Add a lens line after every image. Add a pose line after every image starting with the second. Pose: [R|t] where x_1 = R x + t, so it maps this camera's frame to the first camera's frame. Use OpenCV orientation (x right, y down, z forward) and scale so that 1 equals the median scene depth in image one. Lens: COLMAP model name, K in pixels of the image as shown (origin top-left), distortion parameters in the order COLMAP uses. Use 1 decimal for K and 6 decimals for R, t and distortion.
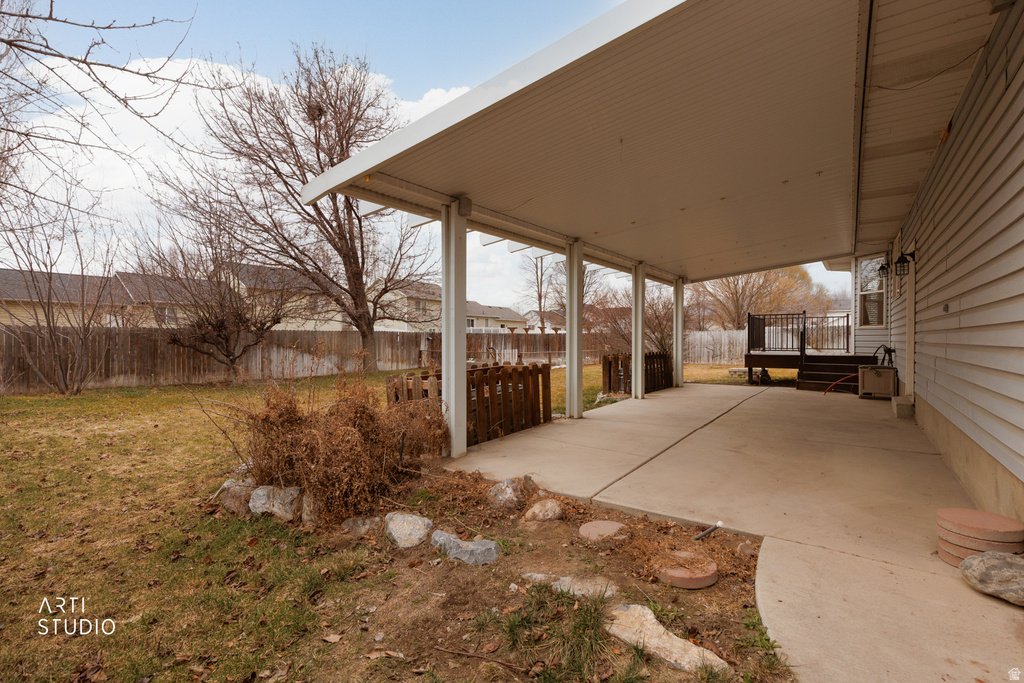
lens RADIAL K [[462.8, 0, 515.7], [0, 462.8, 340.5], [0, 0, 1]] dist [0.005066, -0.000820]
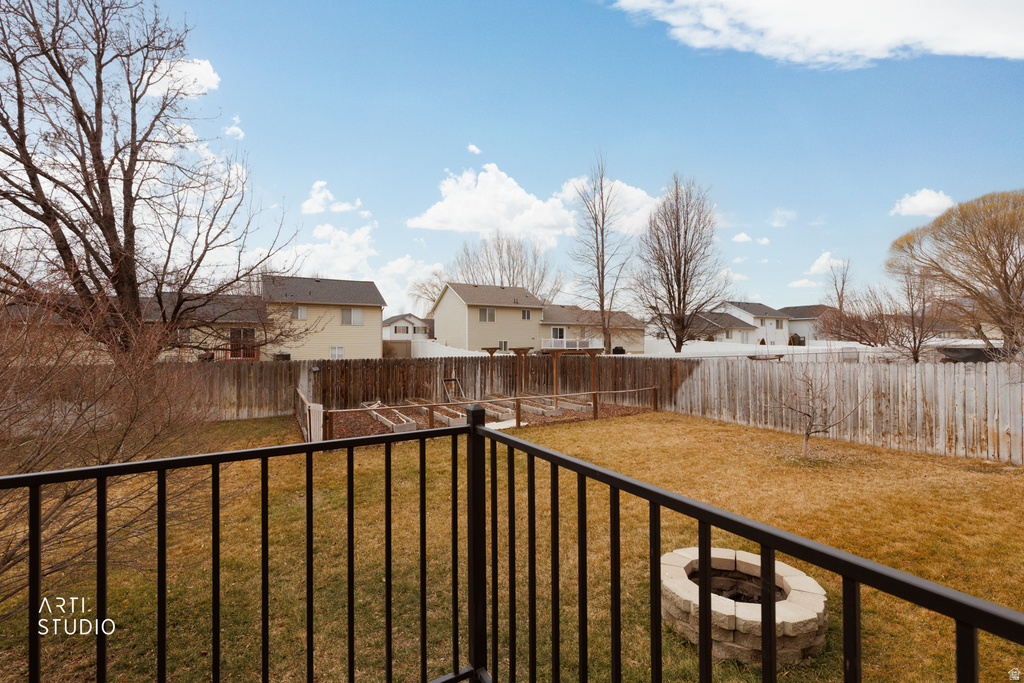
lens RADIAL K [[462.8, 0, 509.4], [0, 462.8, 340.8], [0, 0, 1]] dist [0.005066, -0.000820]
pose [[0.917048, -0.007474, -0.398706, 0.284337], [0.003636, 0.999940, -0.010379, -0.032115], [0.398760, 0.008068, 0.917020, 0.434720]]
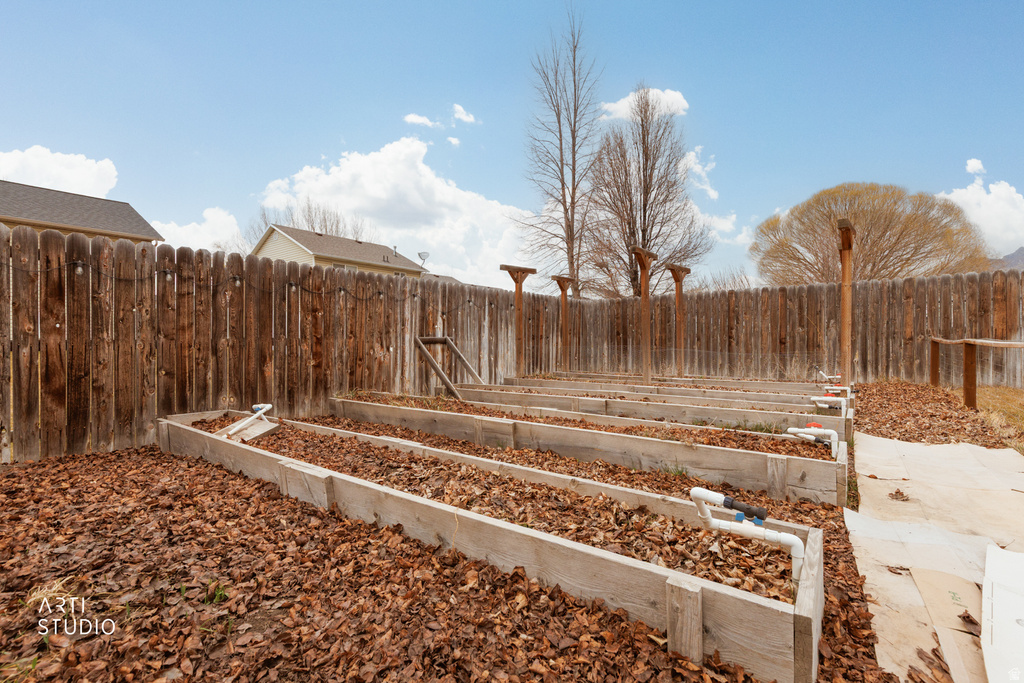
lens RADIAL K [[462.8, 0, 521.4], [0, 462.8, 342.0], [0, 0, 1]] dist [0.005066, -0.000820]
pose [[0.999394, -0.010411, 0.033220, -0.015757], [0.010501, 0.999942, -0.002535, 0.017737], [-0.033192, 0.002883, 0.999445, 0.752100]]
